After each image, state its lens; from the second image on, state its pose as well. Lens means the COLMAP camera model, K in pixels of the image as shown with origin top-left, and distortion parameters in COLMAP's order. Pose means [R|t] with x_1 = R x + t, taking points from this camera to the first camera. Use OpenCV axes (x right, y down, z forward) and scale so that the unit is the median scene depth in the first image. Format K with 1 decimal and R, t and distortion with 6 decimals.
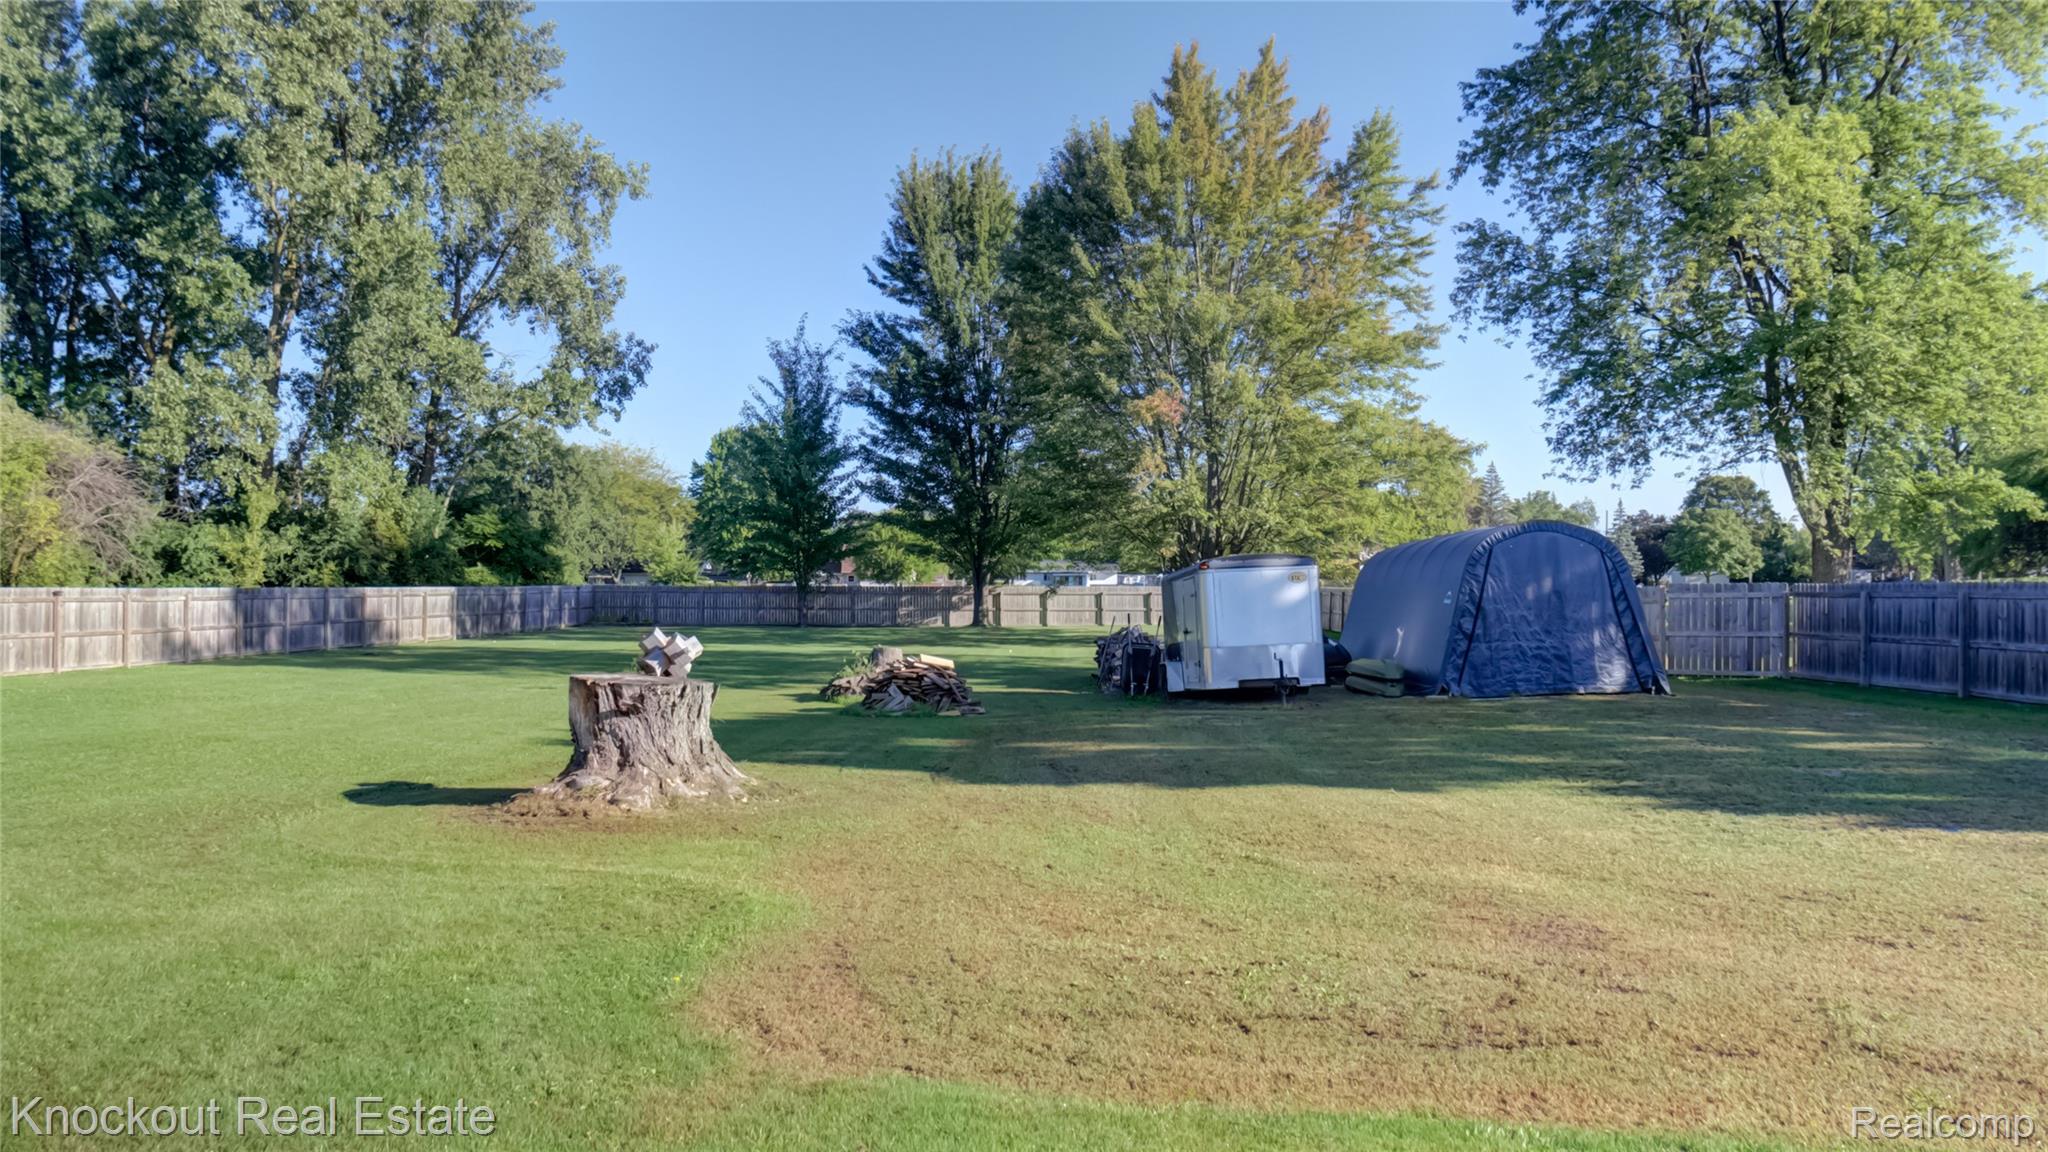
lens RADIAL K [[1461.5, 0, 1024.0], [0, 1461.5, 576.0], [0, 0, 1]] dist [-0.045568, 0.068019]
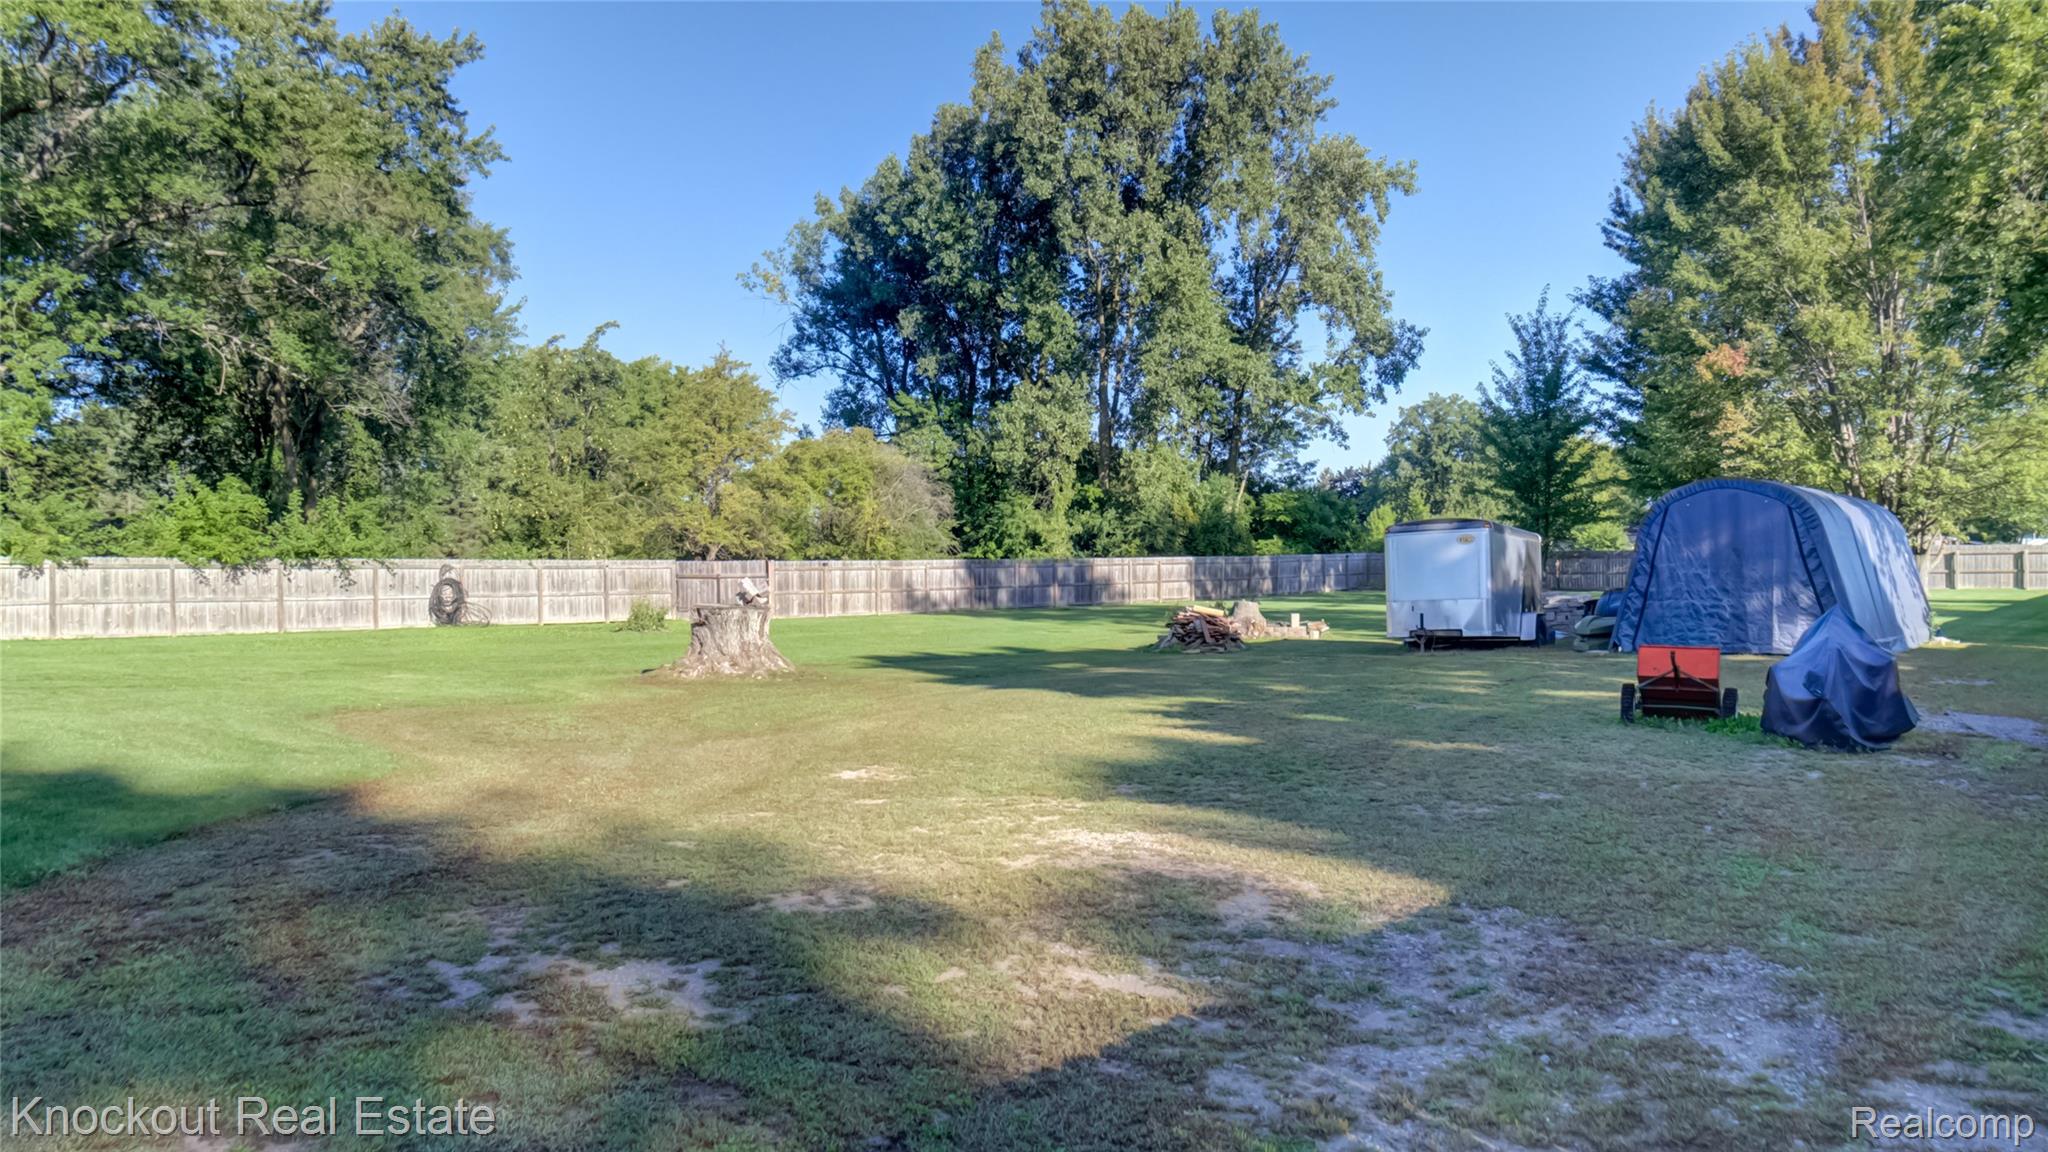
lens RADIAL K [[1461.5, 0, 1024.0], [0, 1461.5, 576.0], [0, 0, 1]] dist [-0.045568, 0.068019]
pose [[0.778897, -0.003571, -0.627141, 0.233477], [0.016989, 0.999737, 0.015408, 0.002050], [0.626921, -0.022656, 0.778753, -0.027971]]
